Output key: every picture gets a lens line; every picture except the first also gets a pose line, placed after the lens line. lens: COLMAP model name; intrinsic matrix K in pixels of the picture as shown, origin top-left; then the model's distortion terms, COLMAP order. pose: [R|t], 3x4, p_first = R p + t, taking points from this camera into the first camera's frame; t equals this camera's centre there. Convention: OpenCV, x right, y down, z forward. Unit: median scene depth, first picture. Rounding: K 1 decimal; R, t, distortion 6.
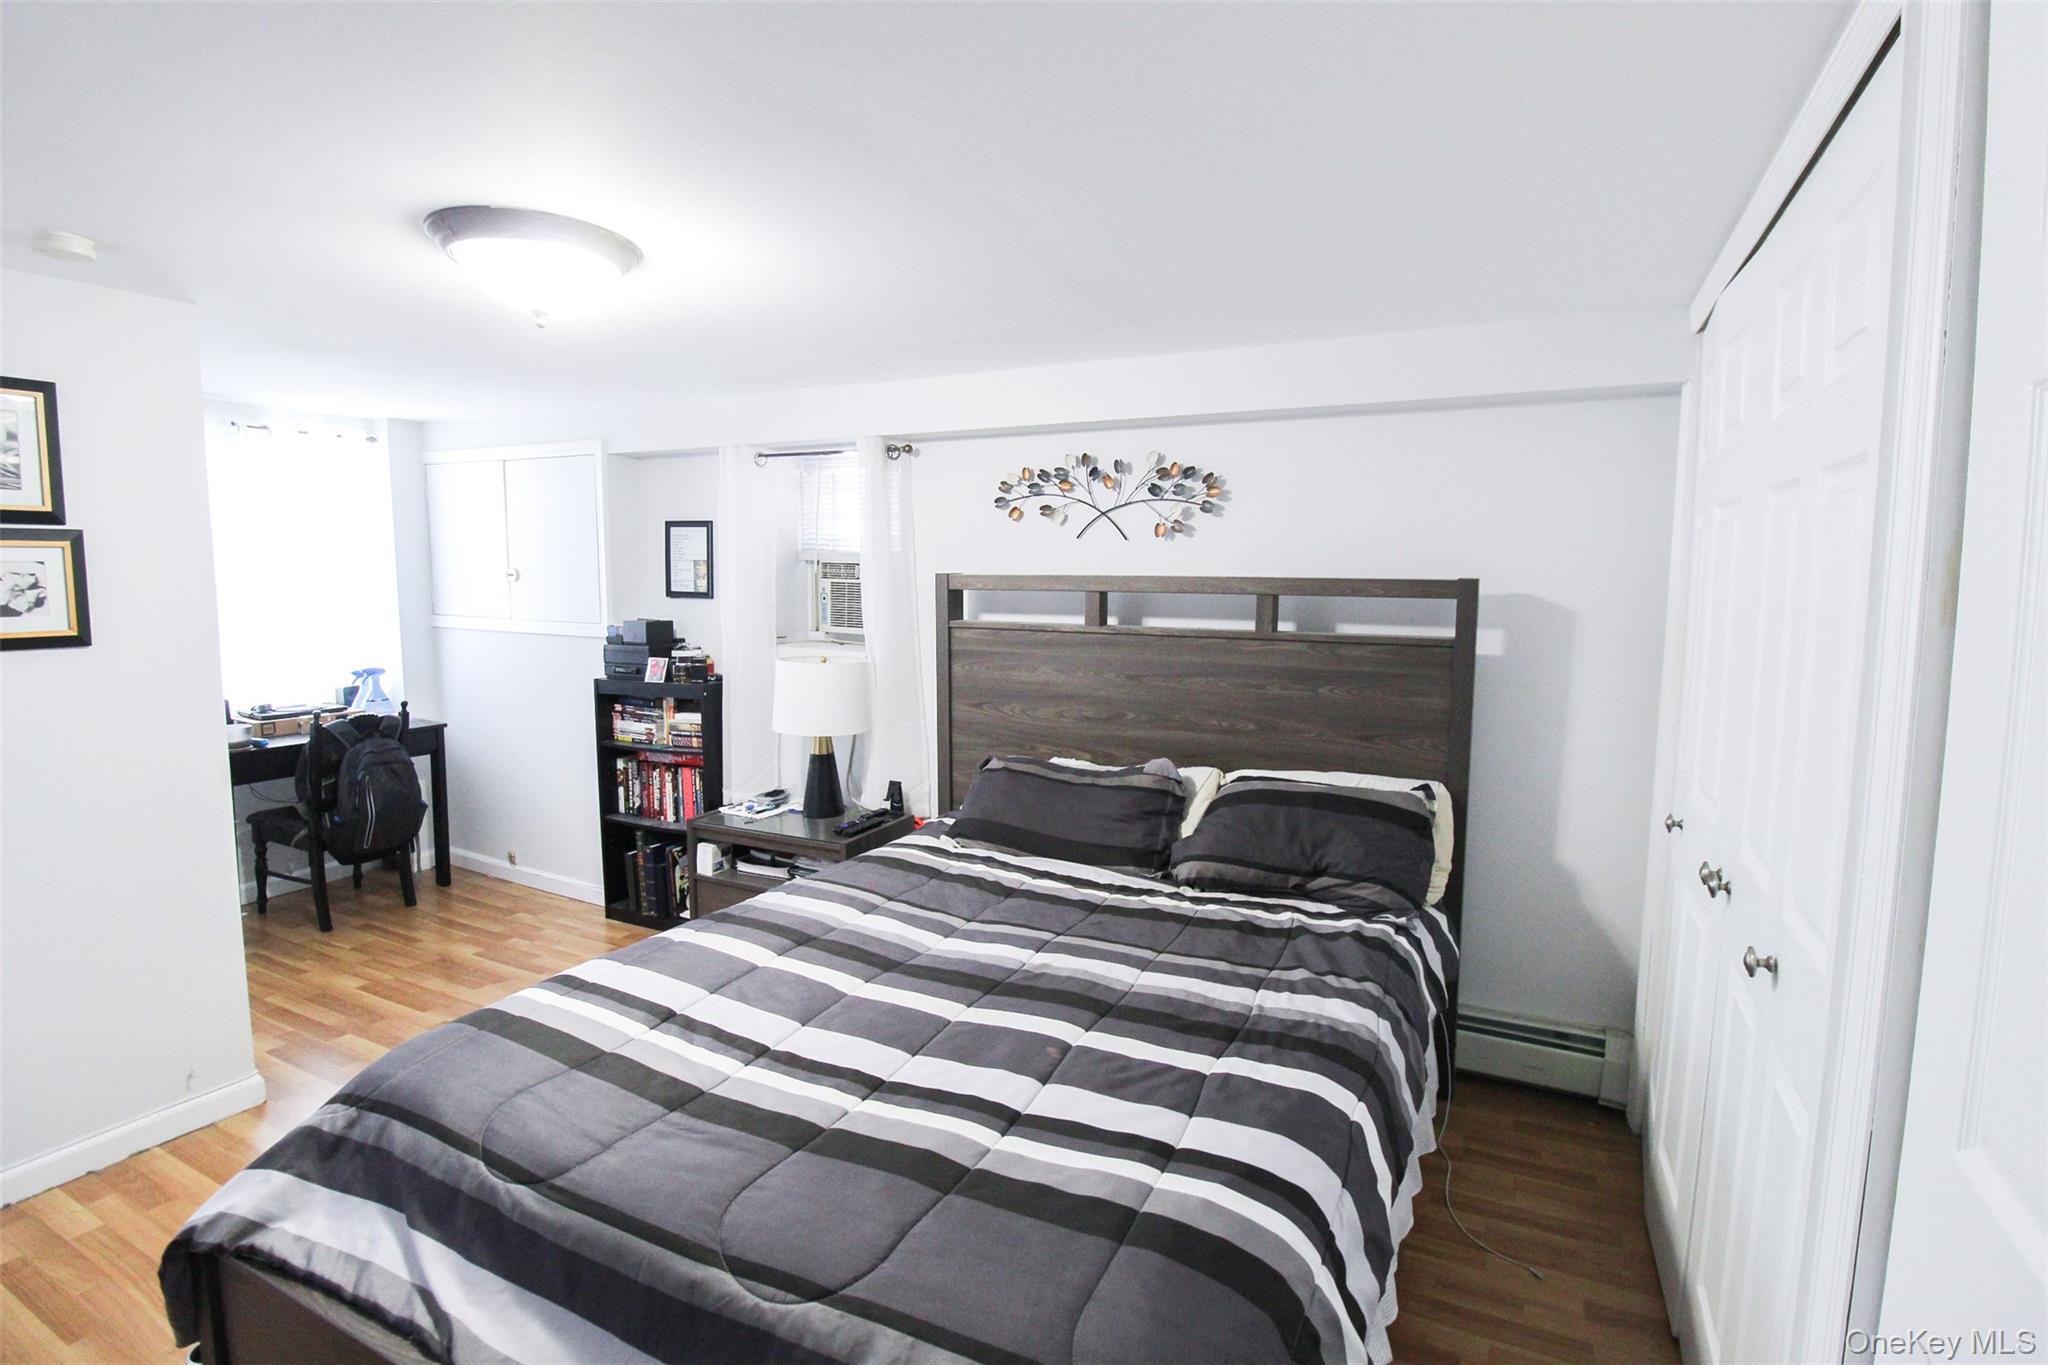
lens RADIAL K [[948.0, 0, 1038.6], [0, 948.0, 673.9], [0, 0, 1]] dist [-0.003999, -0.009625]
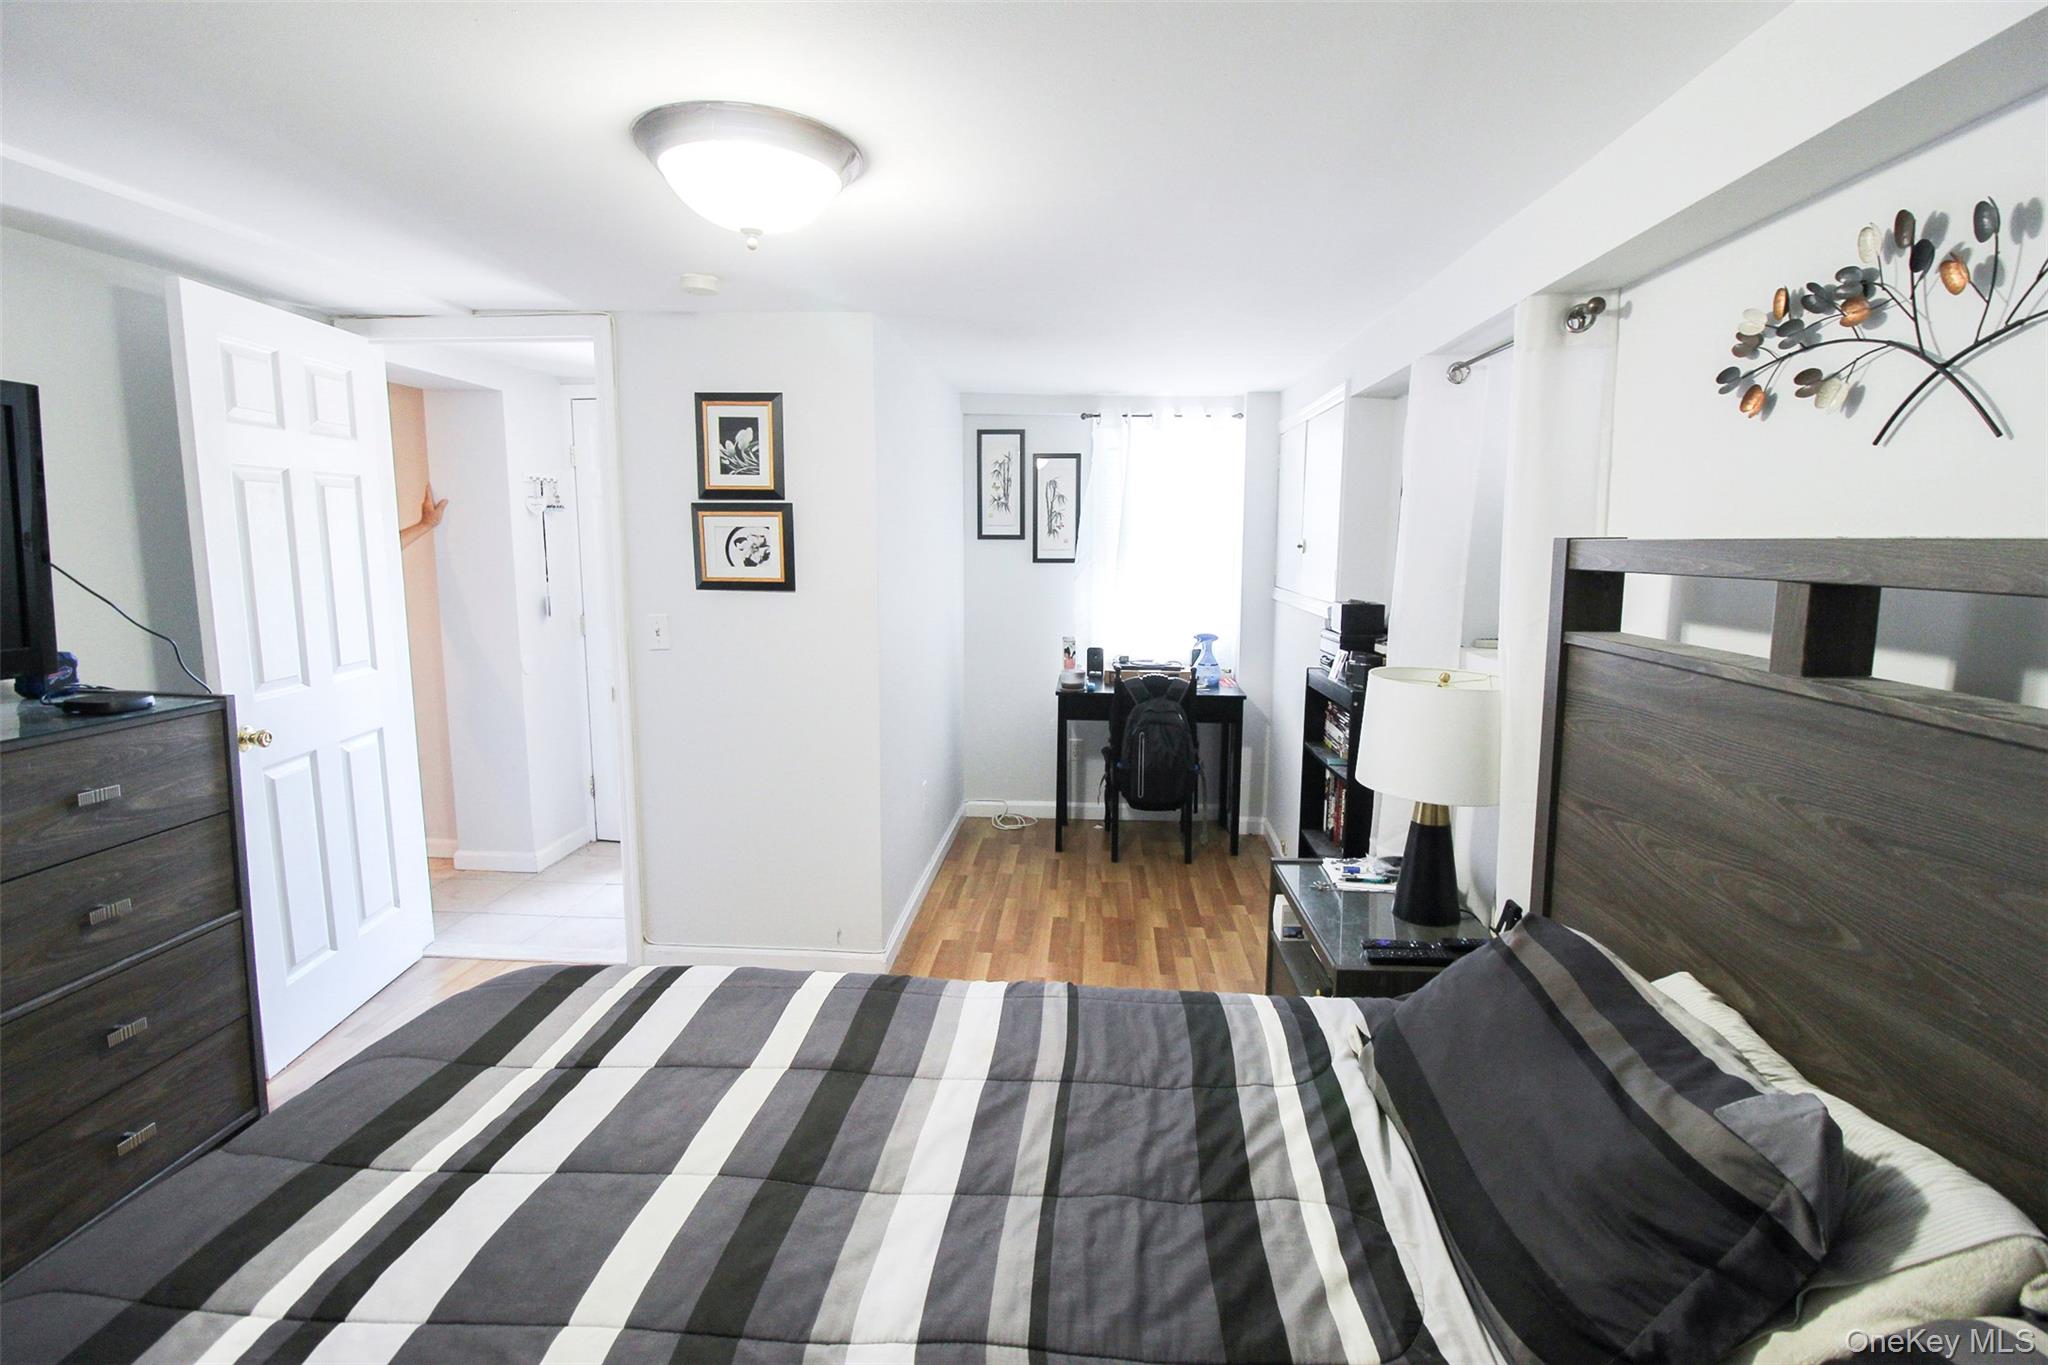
lens RADIAL K [[948.0, 0, 1026.9], [0, 948.0, 671.8], [0, 0, 1]] dist [-0.003999, -0.009625]
pose [[0.404530, 0.122253, -0.906316, 0.252897], [-0.106504, 0.990579, 0.086082, -0.047824], [0.908302, 0.061704, 0.413740, 0.531668]]
